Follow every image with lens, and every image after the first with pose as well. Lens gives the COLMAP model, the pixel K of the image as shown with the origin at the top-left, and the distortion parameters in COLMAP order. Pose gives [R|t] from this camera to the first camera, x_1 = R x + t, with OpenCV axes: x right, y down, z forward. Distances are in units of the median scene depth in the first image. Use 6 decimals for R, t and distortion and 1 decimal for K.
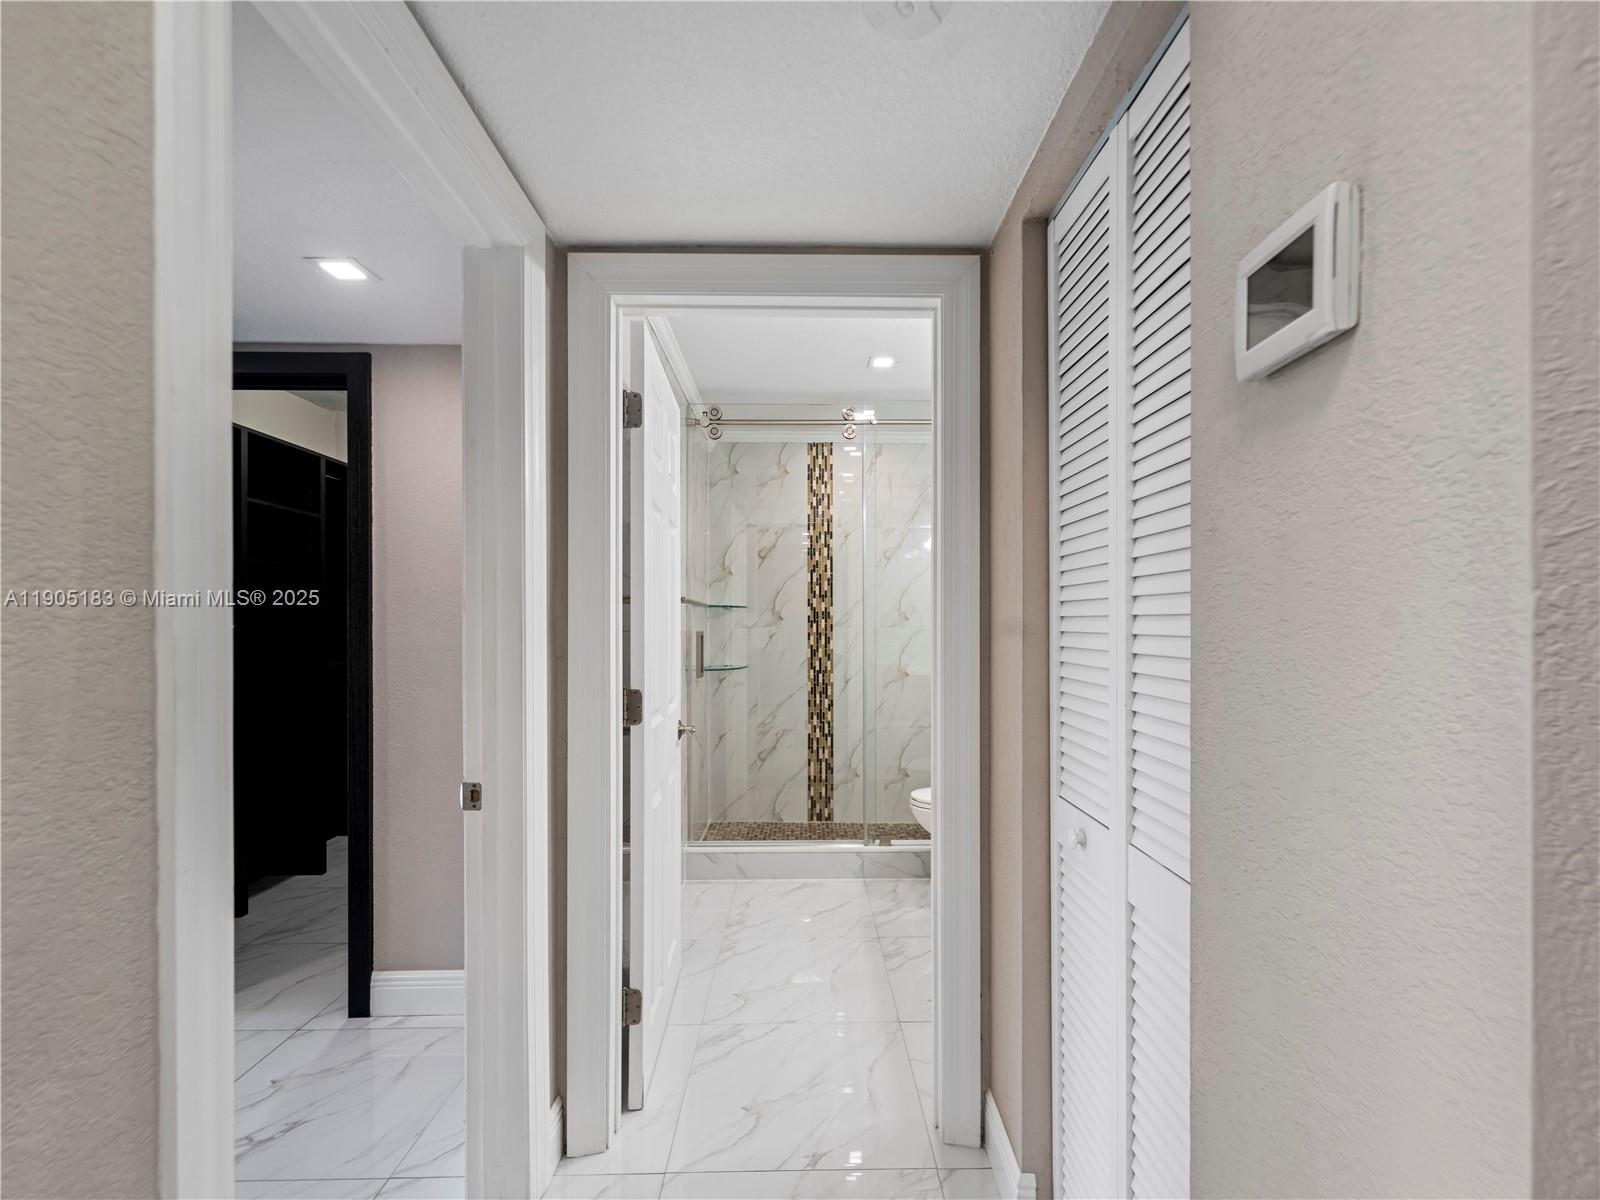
lens RADIAL K [[733.0, 0, 815.0], [0, 733.0, 632.4], [0, 0, 1]] dist [0.001072, -0.000577]
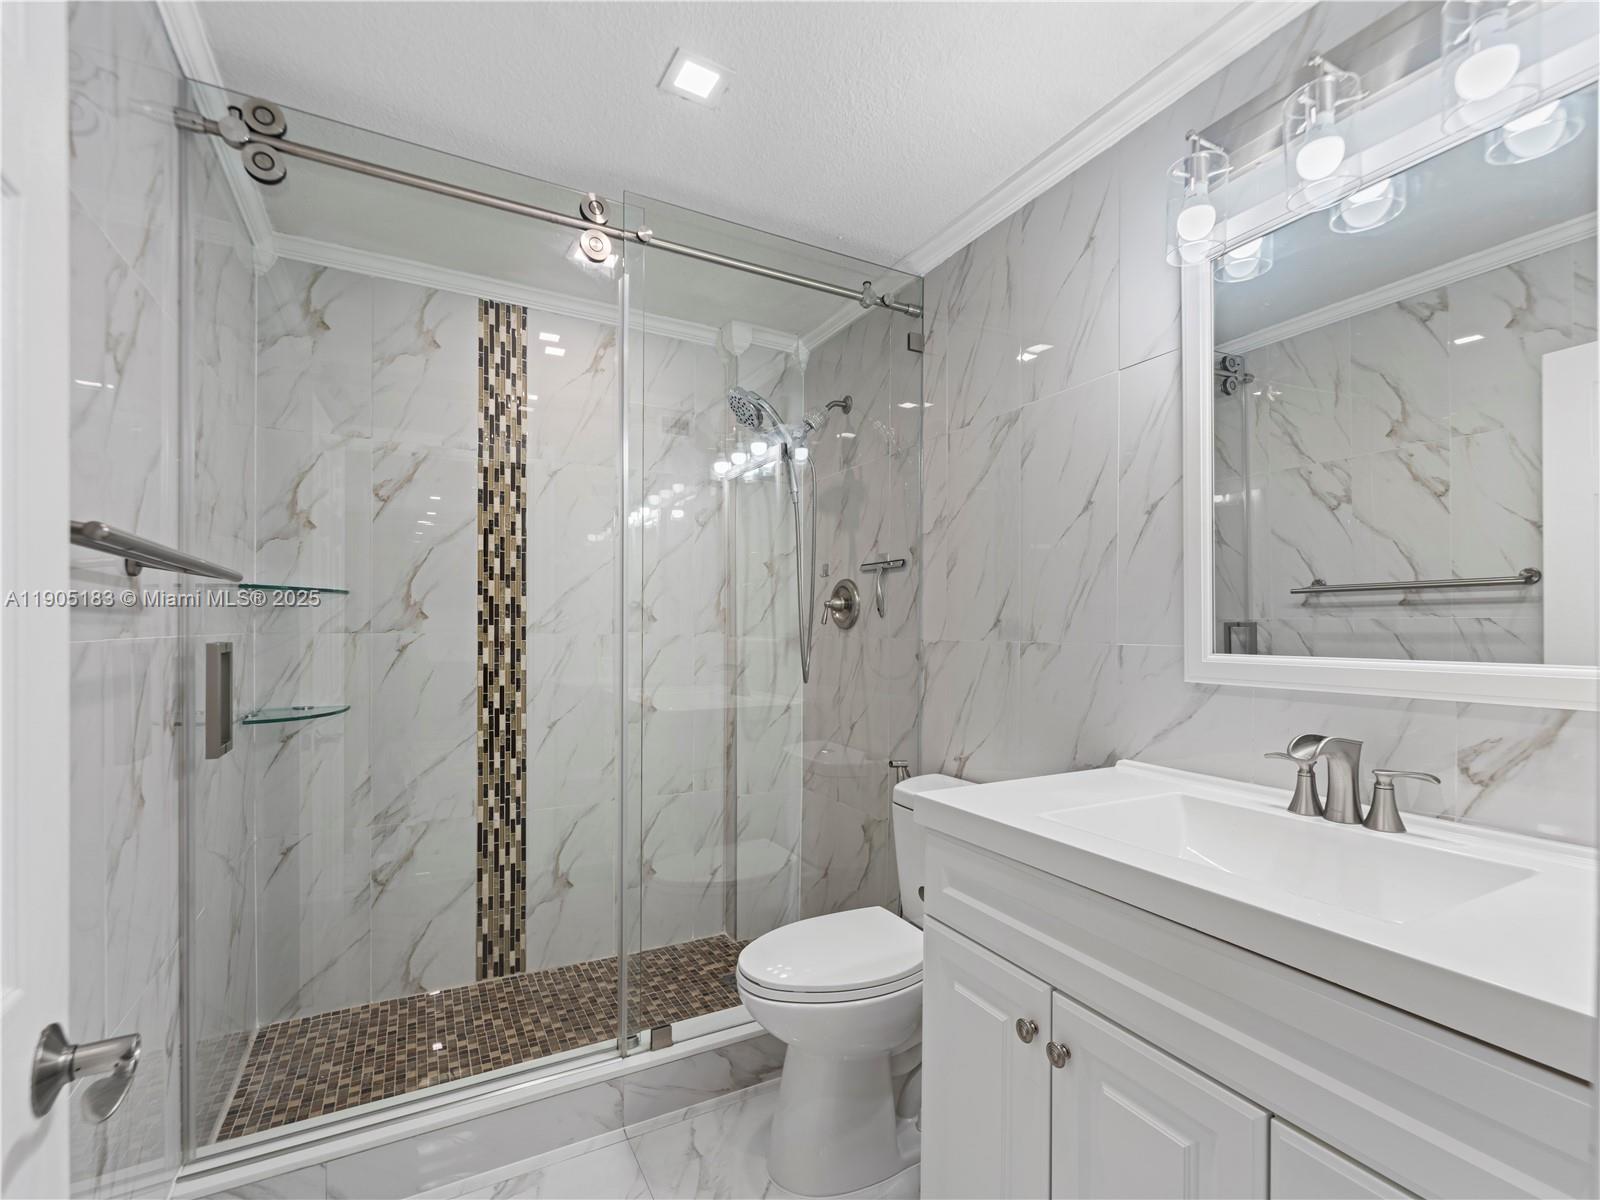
lens RADIAL K [[733.0, 0, 815.0], [0, 733.0, 632.4], [0, 0, 1]] dist [0.001072, -0.000577]
pose [[0.884312, 0.002061, 0.466892, -0.043217], [-0.000645, 0.999995, -0.003192, -0.005207], [-0.466896, 0.002522, 0.884309, 0.390290]]
